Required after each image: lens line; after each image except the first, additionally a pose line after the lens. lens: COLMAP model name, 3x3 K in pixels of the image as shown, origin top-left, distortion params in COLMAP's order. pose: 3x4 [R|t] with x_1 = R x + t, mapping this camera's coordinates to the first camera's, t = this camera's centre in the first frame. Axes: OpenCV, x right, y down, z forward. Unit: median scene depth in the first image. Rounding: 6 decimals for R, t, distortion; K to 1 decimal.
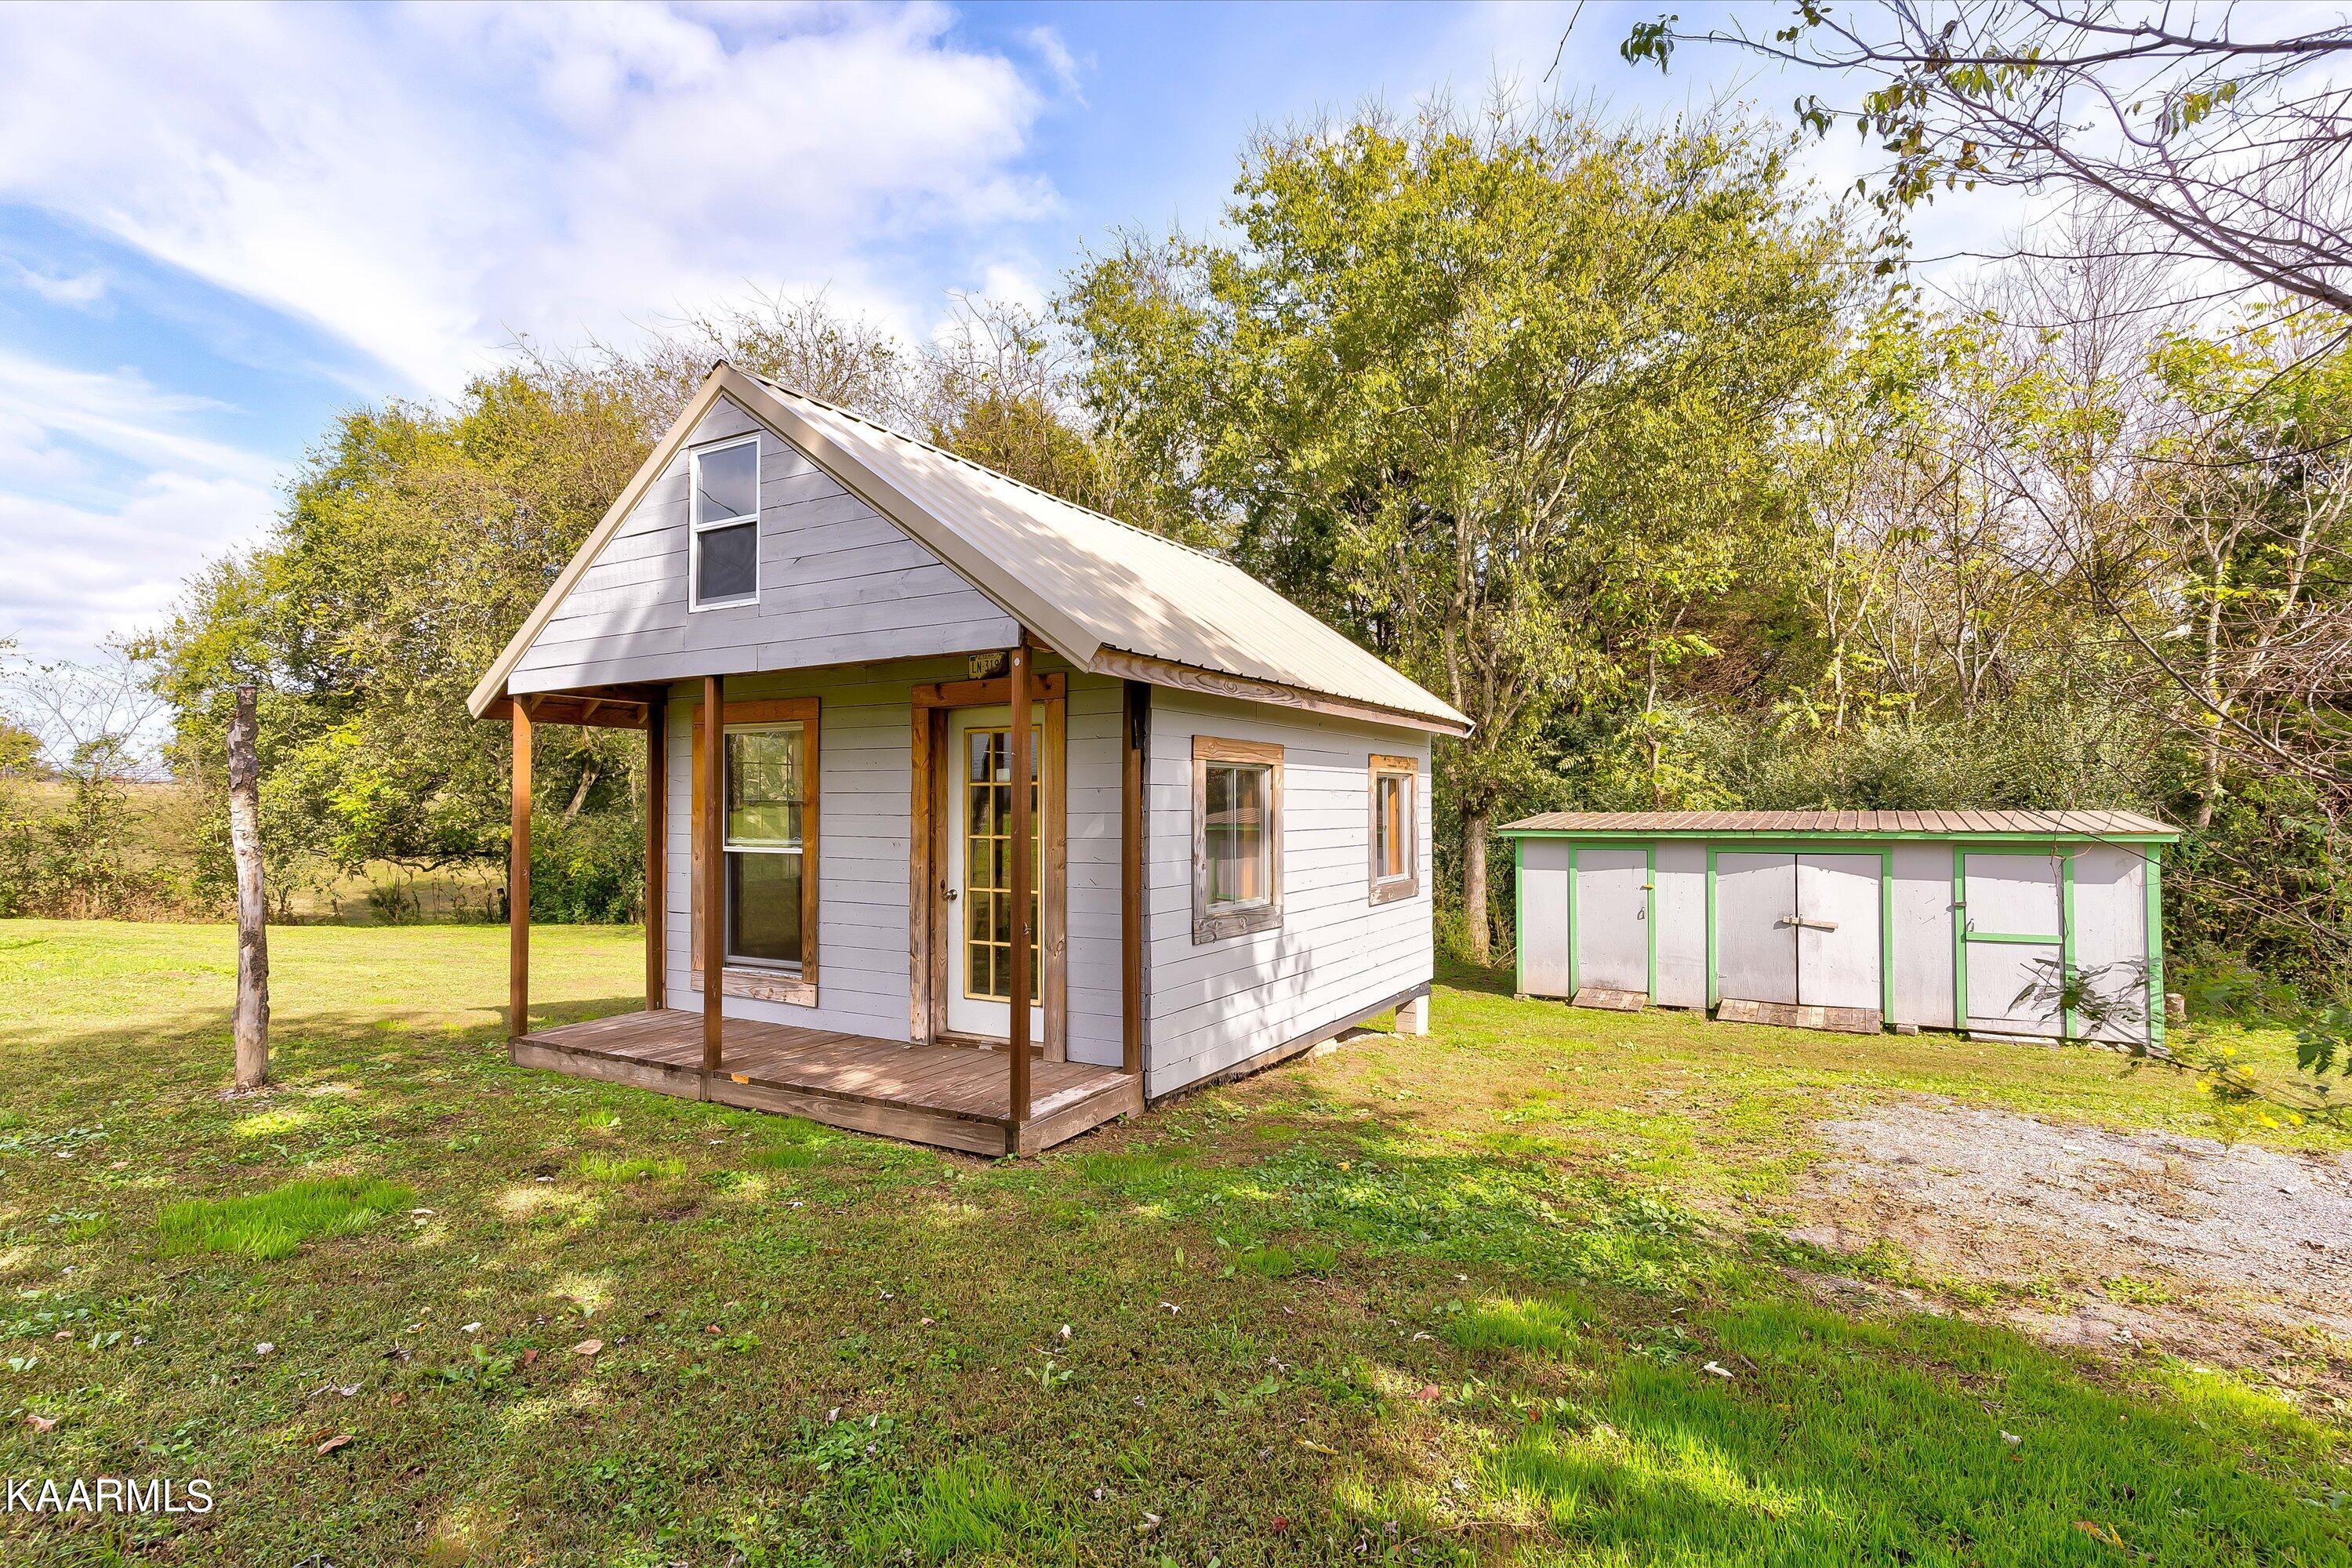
lens RADIAL K [[810.6, 0, 1175.6], [0, 810.6, 789.1], [0, 0, 1]] dist [0.001298, 0.000222]
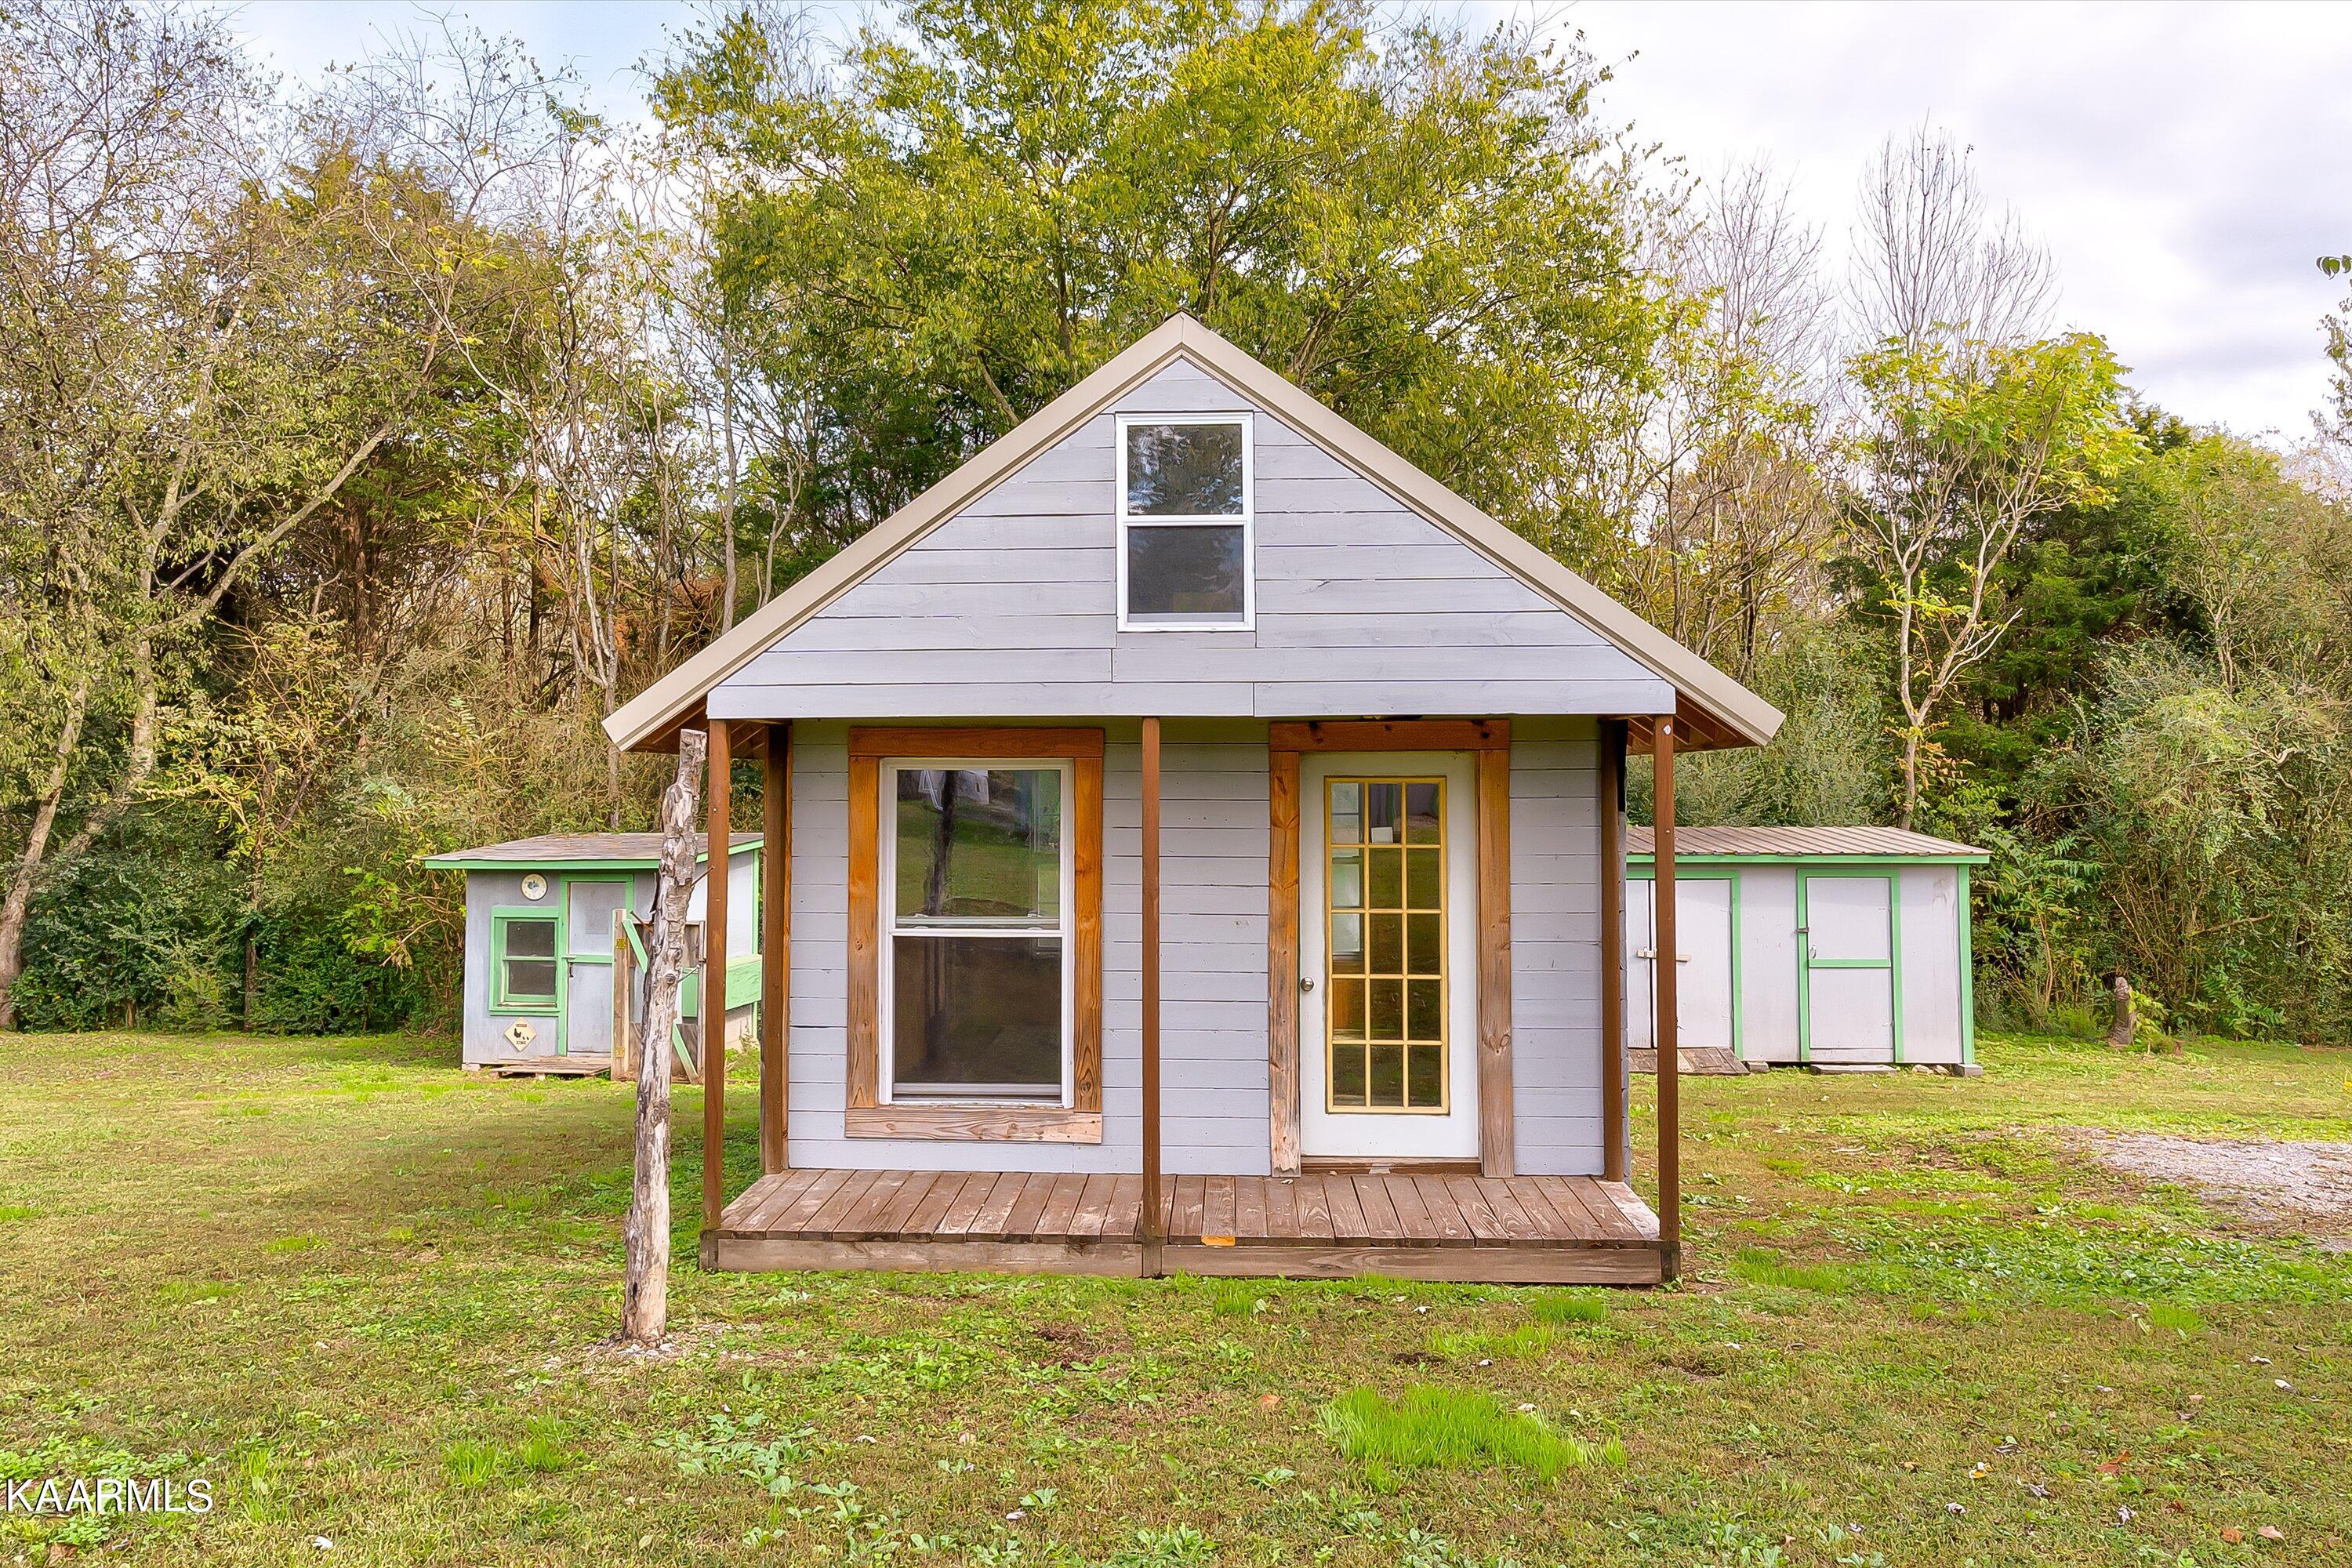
lens RADIAL K [[1117.1, 0, 1177.9], [0, 1117.1, 778.0], [0, 0, 1]] dist [0.001085, 0.000621]
pose [[0.946243, 0.010223, 0.323295, -0.771599], [-0.005344, 0.999858, -0.015975, -0.055892], [-0.323413, 0.013389, 0.946163, -0.001446]]
